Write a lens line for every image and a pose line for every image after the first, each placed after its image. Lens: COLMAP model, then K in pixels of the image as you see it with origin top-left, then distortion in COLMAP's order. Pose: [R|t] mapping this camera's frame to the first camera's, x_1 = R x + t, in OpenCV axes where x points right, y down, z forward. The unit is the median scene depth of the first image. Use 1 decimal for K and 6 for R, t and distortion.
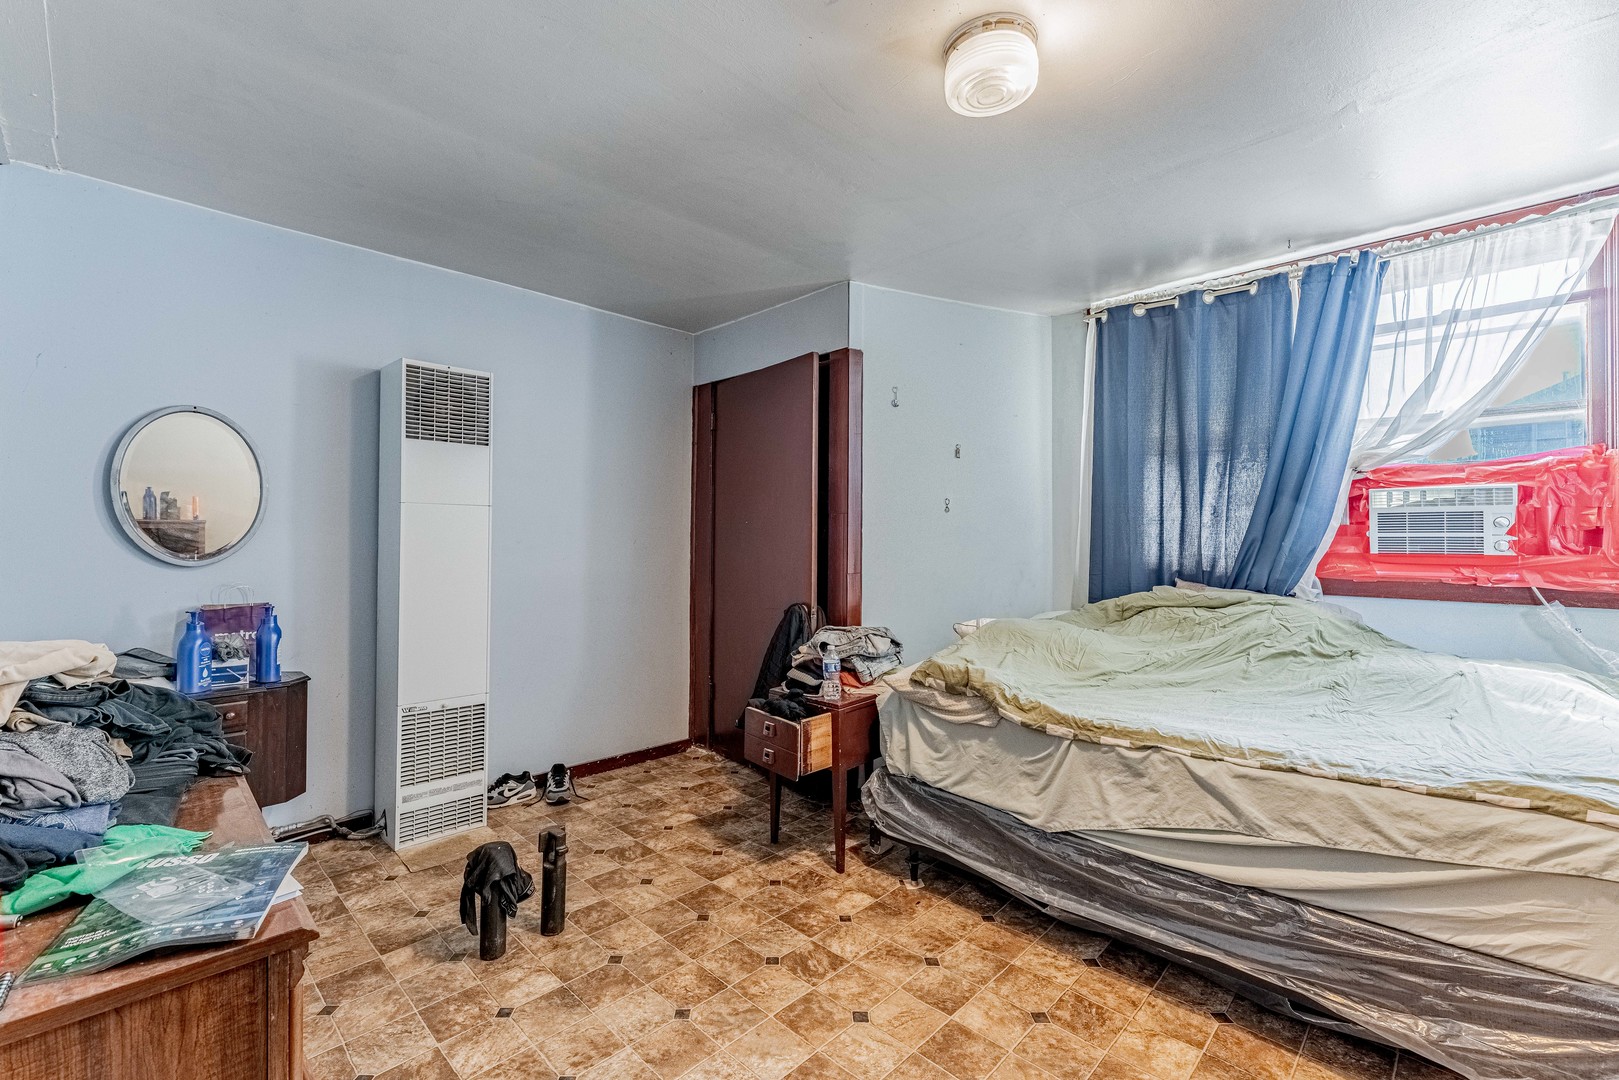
lens RADIAL K [[684.8, 0, 816.6], [0, 684.8, 540.6], [0, 0, 1]] dist [-0.002909, -0.000179]
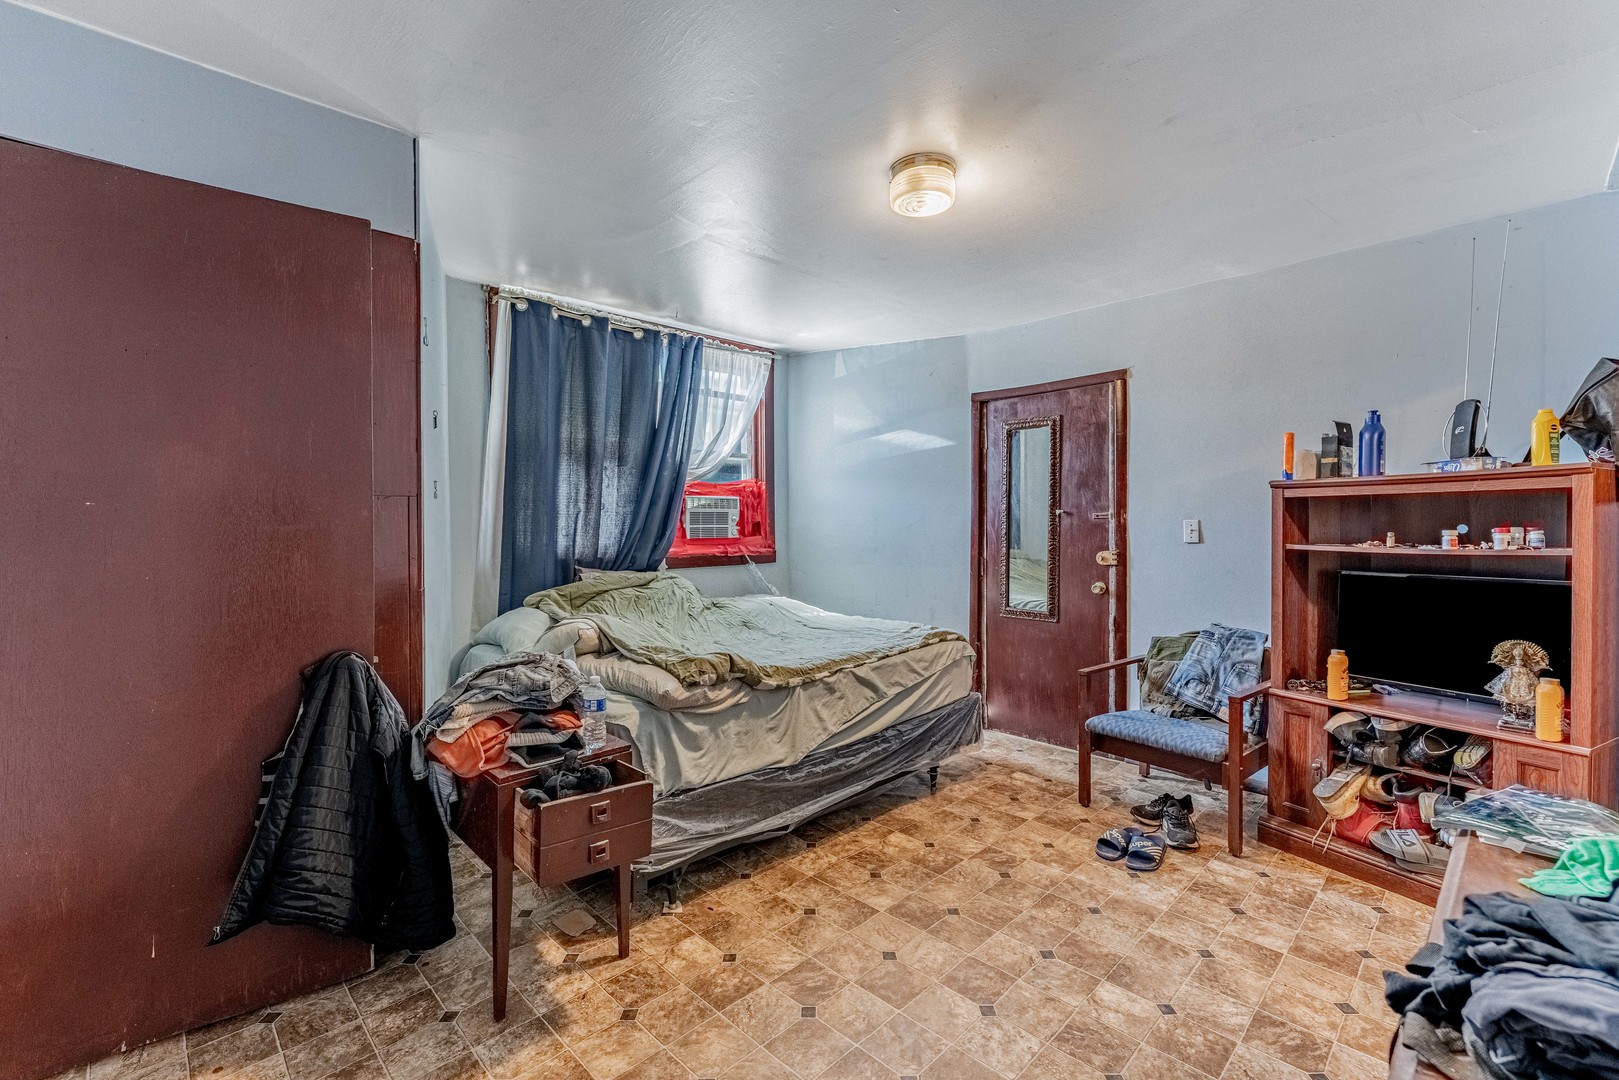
lens RADIAL K [[684.8, 0, 812.5], [0, 684.8, 528.1], [0, 0, 1]] dist [-0.002909, -0.000179]
pose [[0.030129, -0.008205, 0.999512, -0.810838], [0.011497, 0.999903, 0.007862, -0.015449], [-0.999480, 0.011255, 0.030221, 0.820846]]
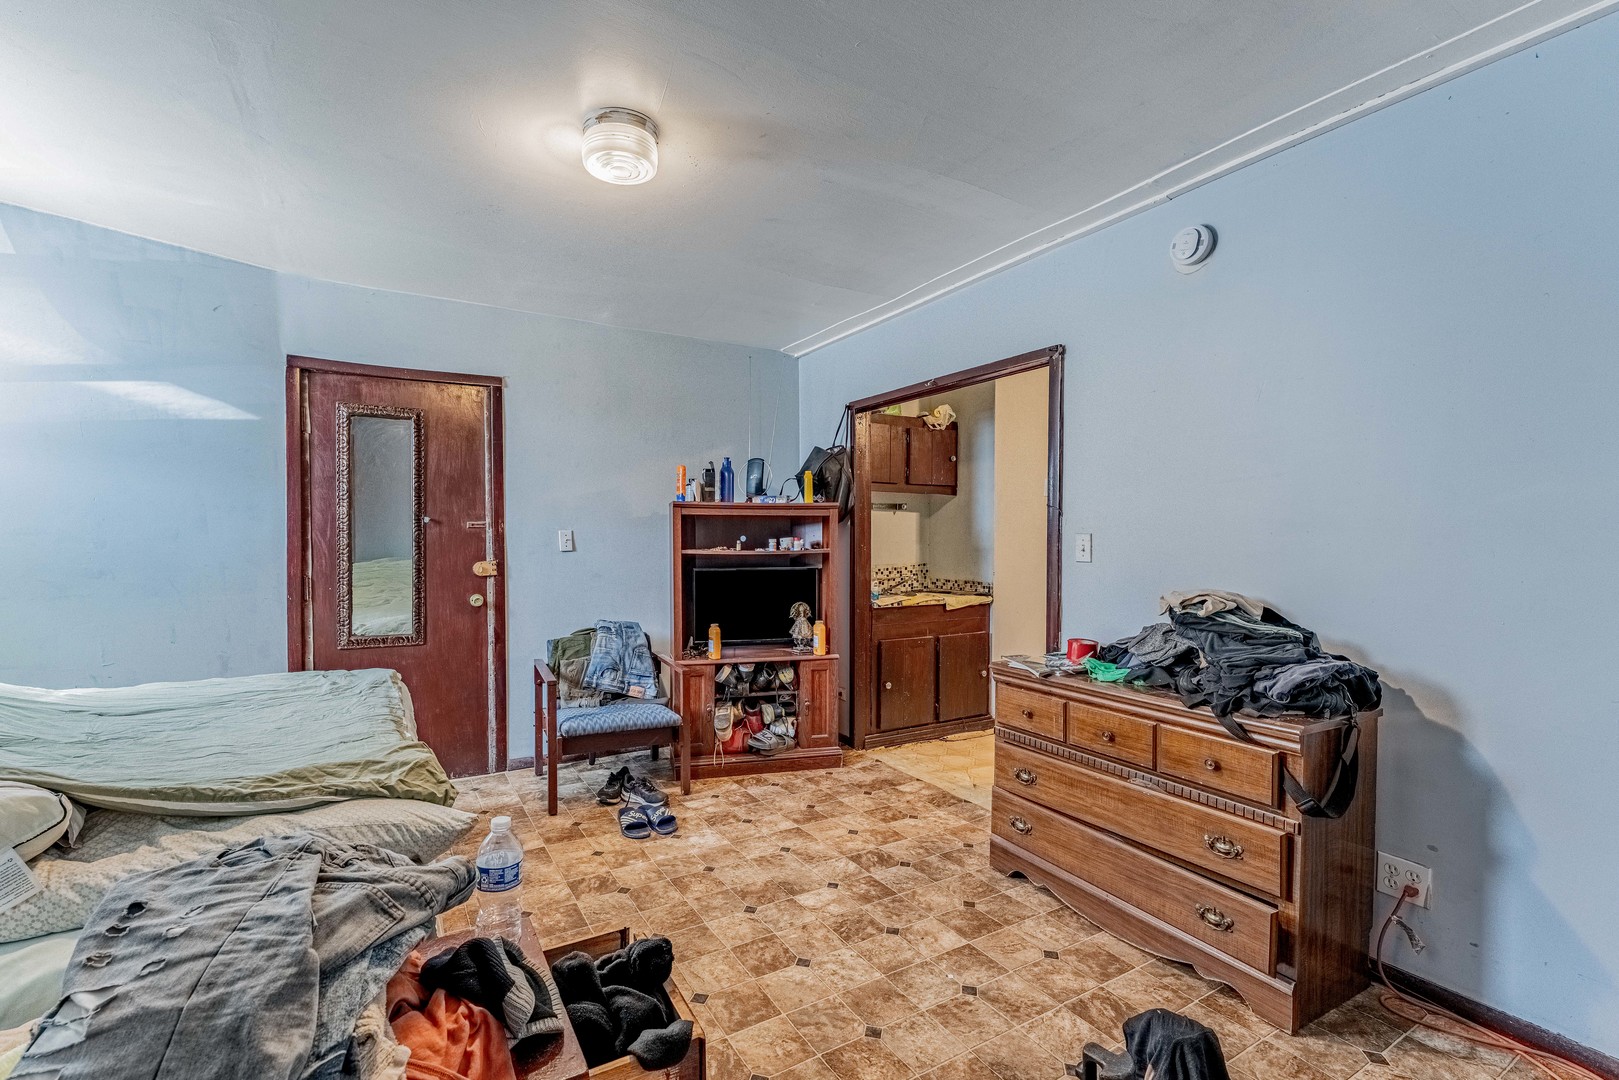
lens RADIAL K [[684.8, 0, 772.5], [0, 684.8, 550.1], [0, 0, 1]] dist [-0.002909, -0.000179]
pose [[-0.951875, -0.013251, 0.306200, -0.419060], [-0.004944, 0.999599, 0.027891, -0.013803], [-0.306446, 0.025035, -0.951559, 1.292389]]
